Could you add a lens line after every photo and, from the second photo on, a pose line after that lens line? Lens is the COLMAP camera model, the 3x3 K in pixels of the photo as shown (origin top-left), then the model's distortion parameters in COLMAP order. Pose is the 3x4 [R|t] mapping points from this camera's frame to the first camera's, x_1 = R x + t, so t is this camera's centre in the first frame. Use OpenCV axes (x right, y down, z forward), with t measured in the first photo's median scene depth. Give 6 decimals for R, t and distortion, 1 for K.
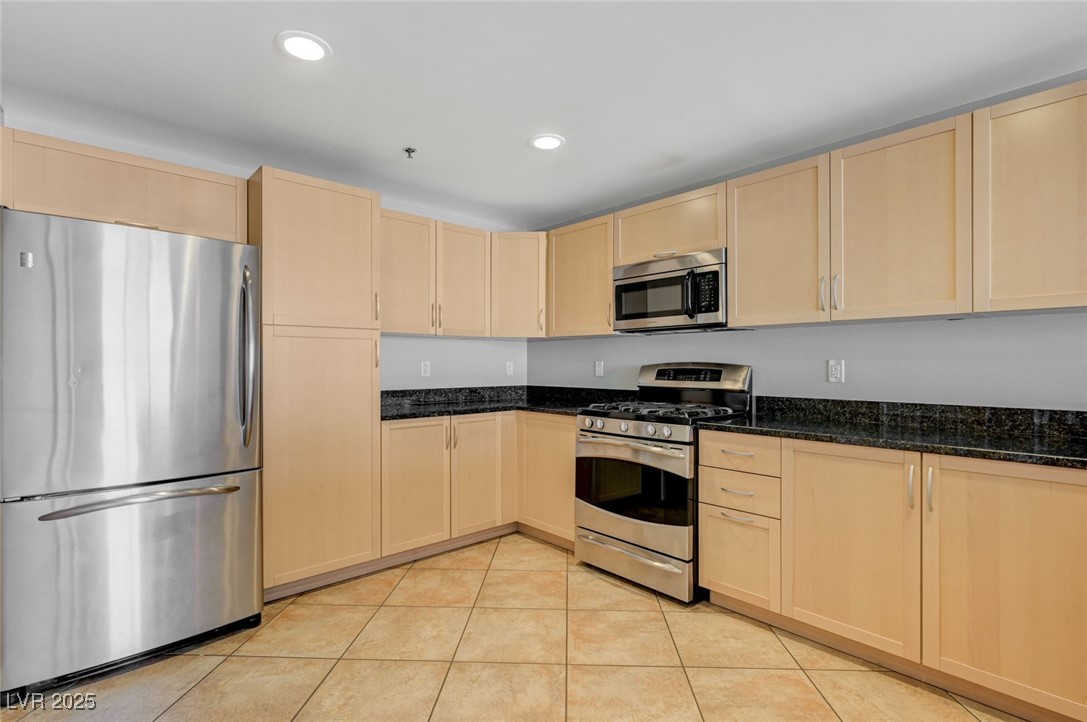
lens RADIAL K [[510.9, 0, 544.8], [0, 510.9, 362.6], [0, 0, 1]] dist [0.000330, -0.000277]
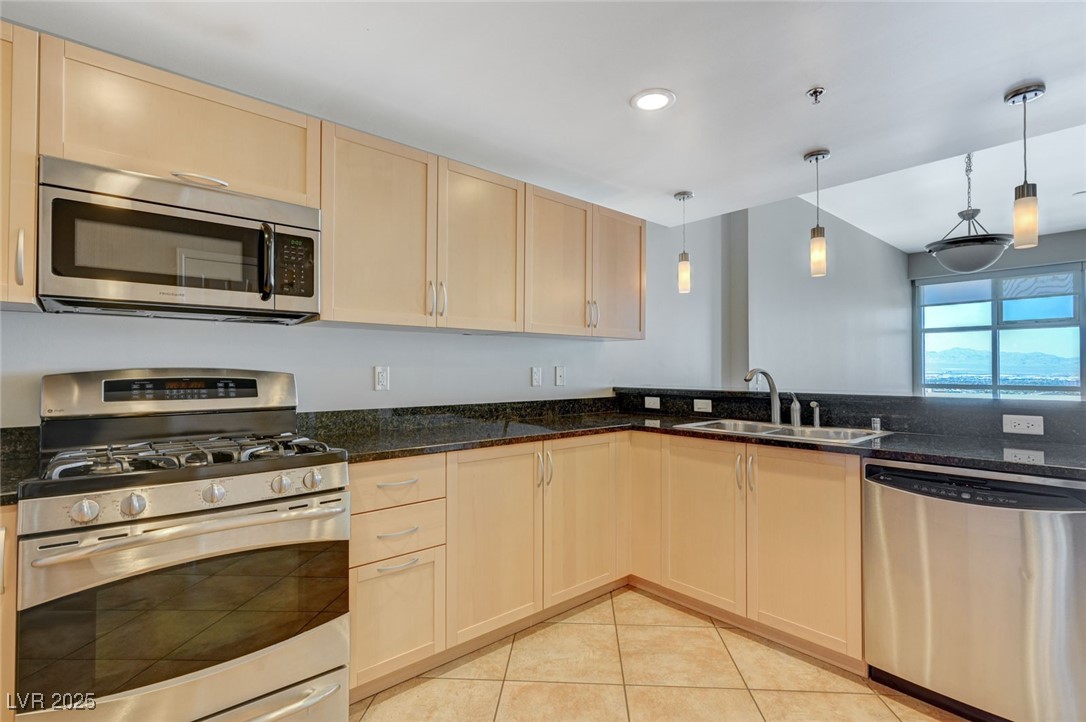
lens RADIAL K [[510.4, 0, 544.3], [0, 510.4, 362.6], [0, 0, 1]] dist [0.000330, -0.000277]
pose [[0.016428, 0.014787, 0.999756, -0.364836], [-0.001813, 0.999889, -0.014759, 0.001004], [-0.999863, -0.001570, 0.016453, 0.675566]]
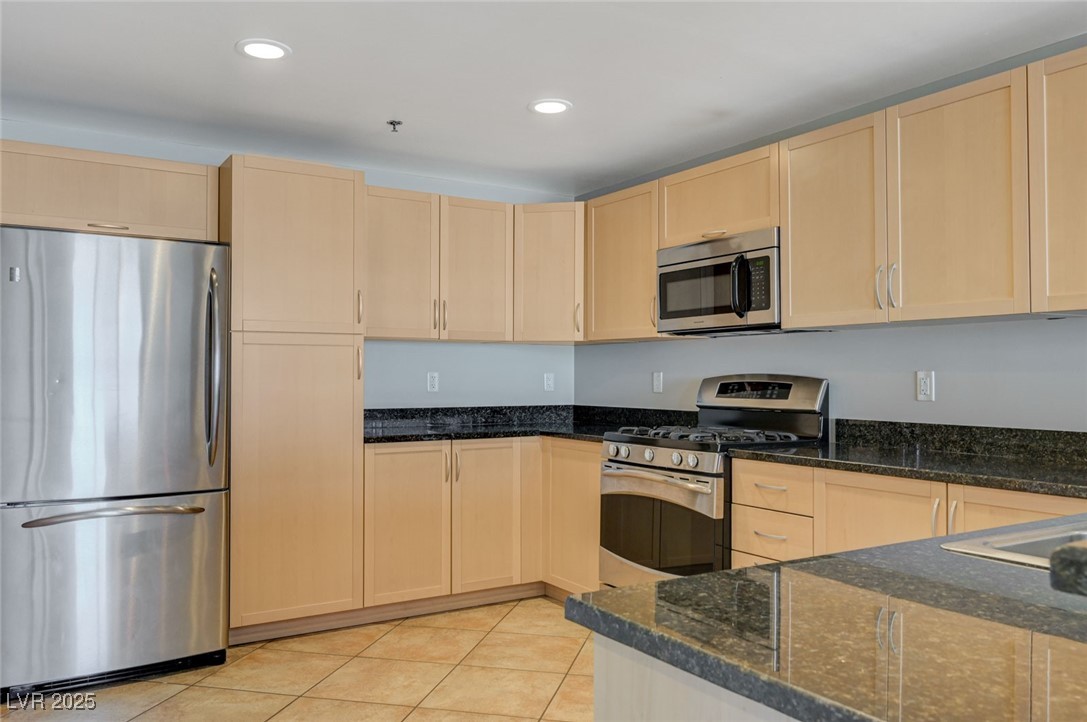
lens RADIAL K [[831.3, 0, 543.5], [0, 831.3, 361.0], [0, 0, 1]] dist [0.000190, 0.002461]
pose [[0.983290, -0.001435, -0.182042, 0.234616], [-0.001420, 0.999878, -0.015553, -0.000132], [0.182042, 0.015552, 0.983168, -0.310702]]
